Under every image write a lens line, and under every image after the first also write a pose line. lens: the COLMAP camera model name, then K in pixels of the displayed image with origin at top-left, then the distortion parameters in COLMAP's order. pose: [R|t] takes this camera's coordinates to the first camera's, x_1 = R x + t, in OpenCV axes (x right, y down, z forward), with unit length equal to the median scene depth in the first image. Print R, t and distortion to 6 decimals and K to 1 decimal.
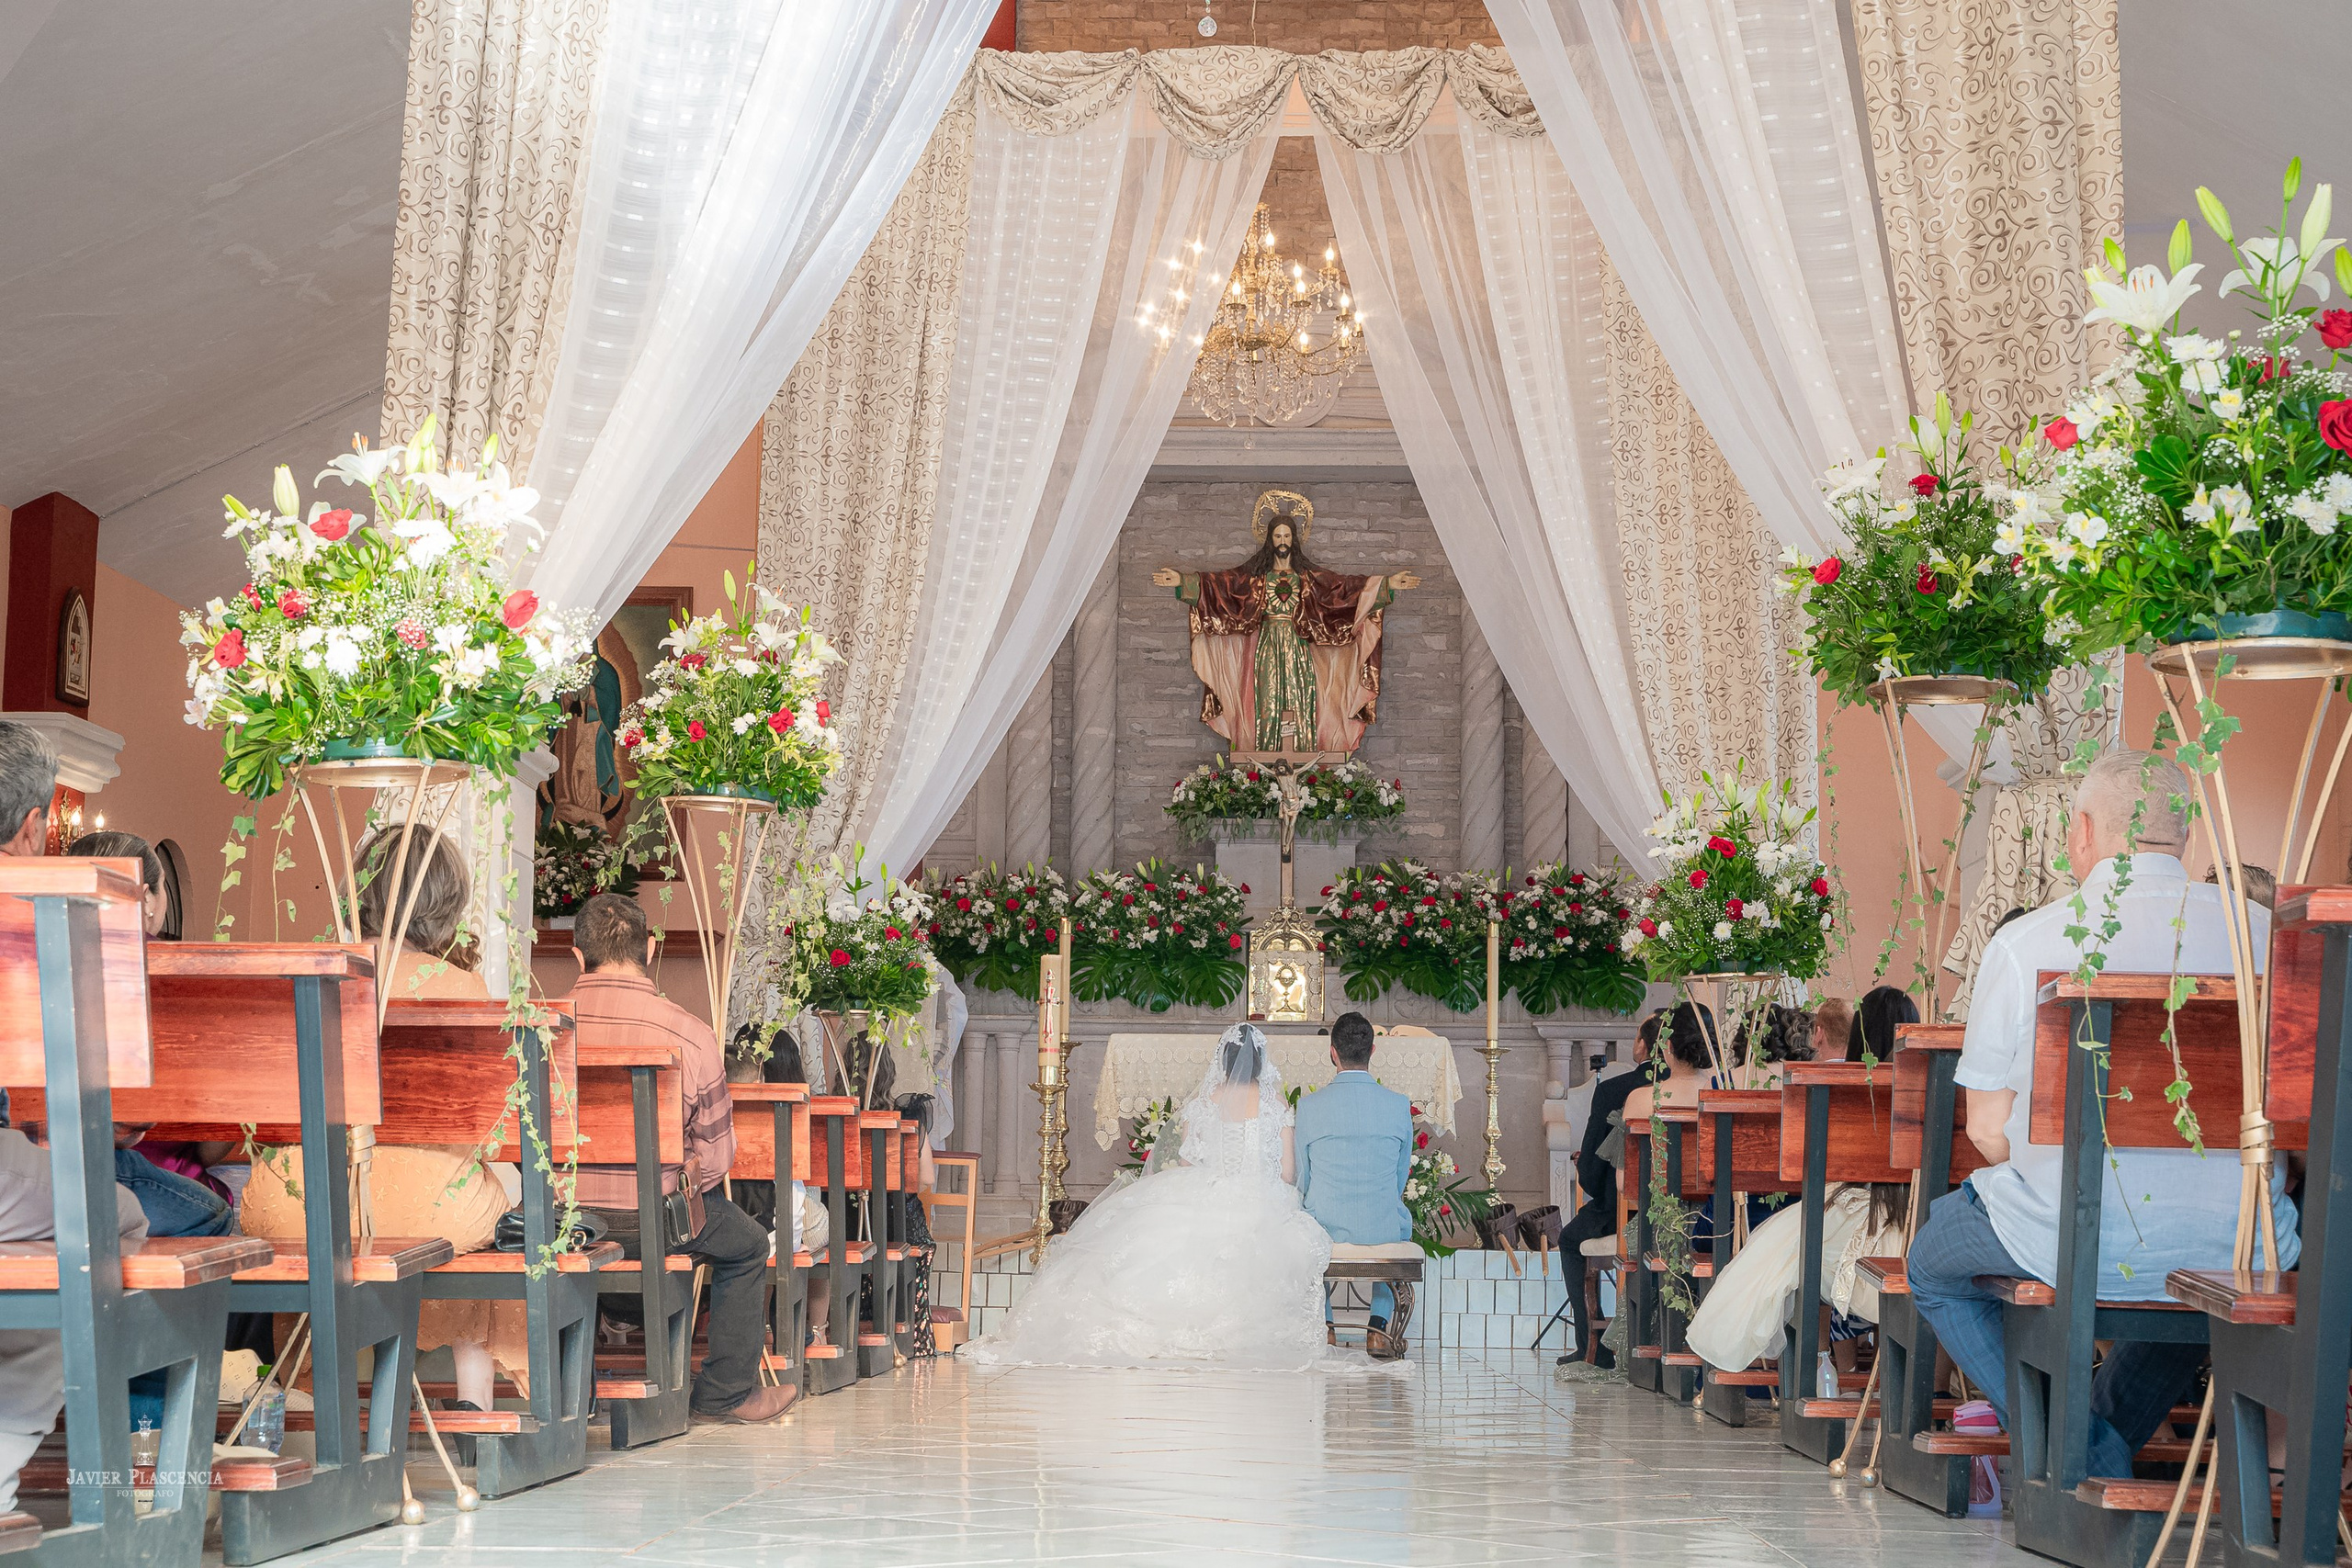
lens RADIAL K [[3671.0, 0, 1172.5], [0, 3671.0, 788.0], [0, 0, 1]] dist [0.104291, 0.000000]
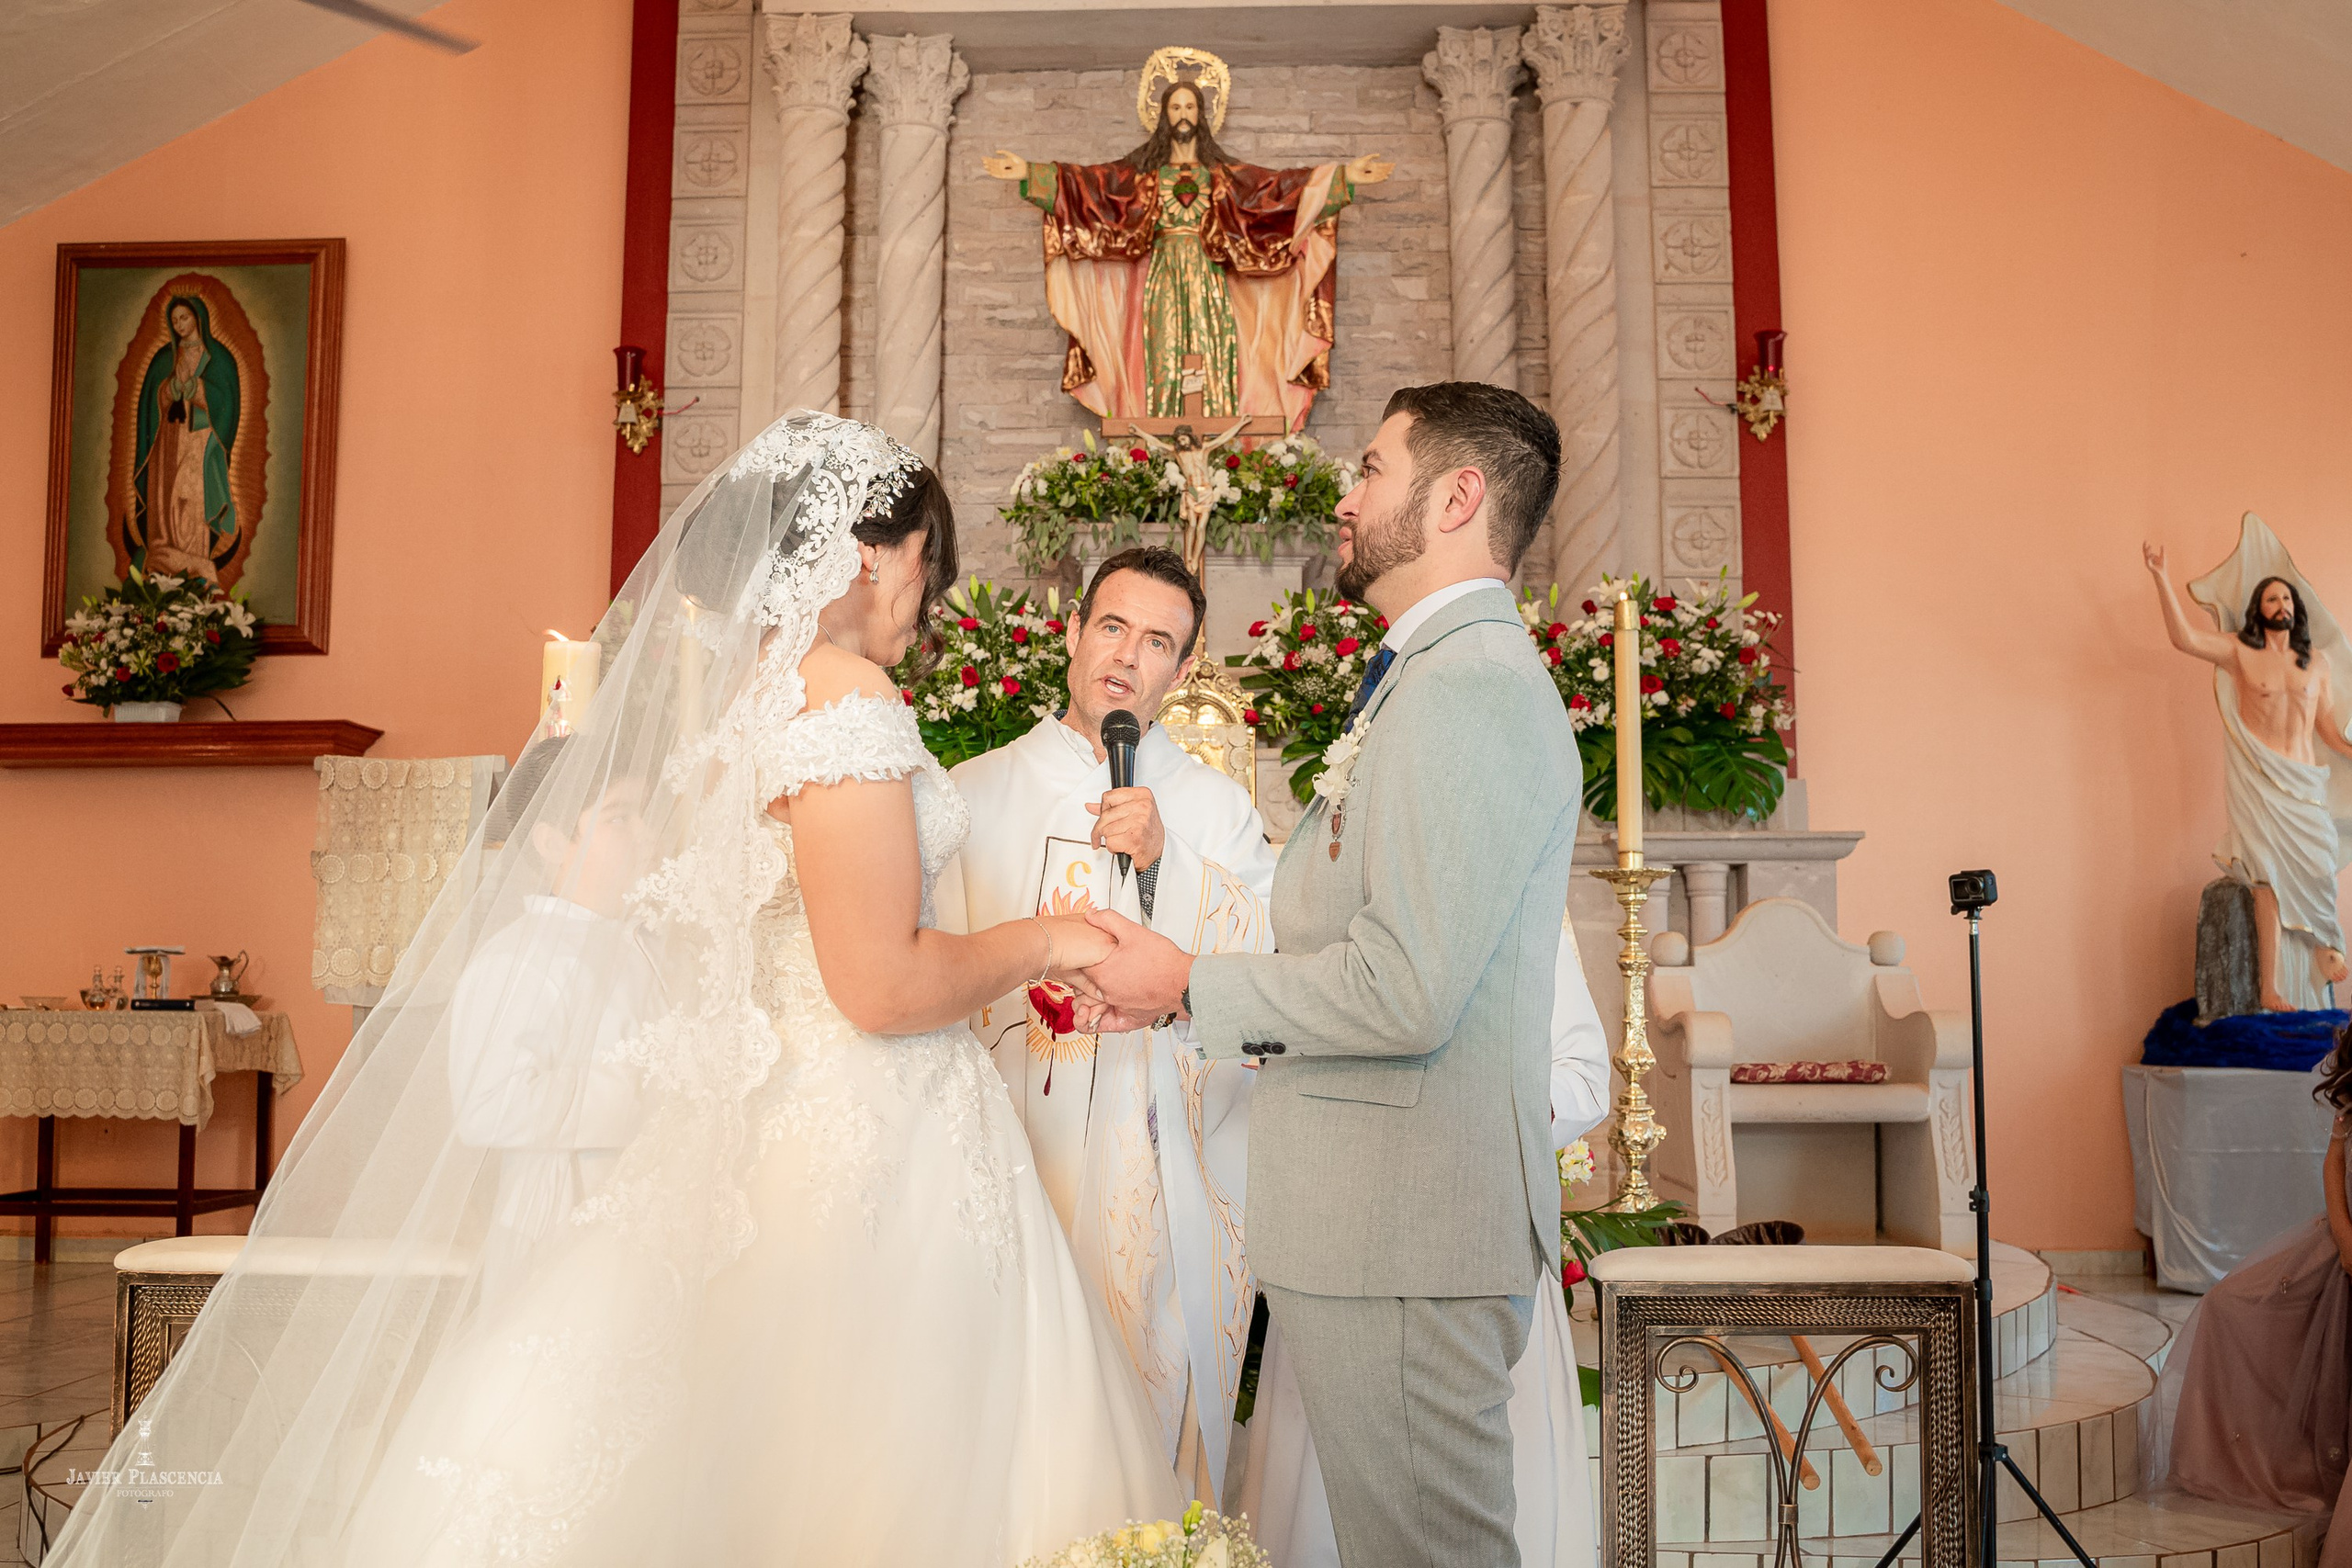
lens RADIAL K [[1922.8, 0, 1179.5], [0, 1922.8, 784.3], [0, 0, 1]] dist [-0.051310, -0.002351]
pose [[0.999899, -0.011900, 0.007765, 0.025277], [0.011820, 0.999877, 0.010299, 0.049268], [-0.007886, -0.010206, 0.999917, 0.658454]]
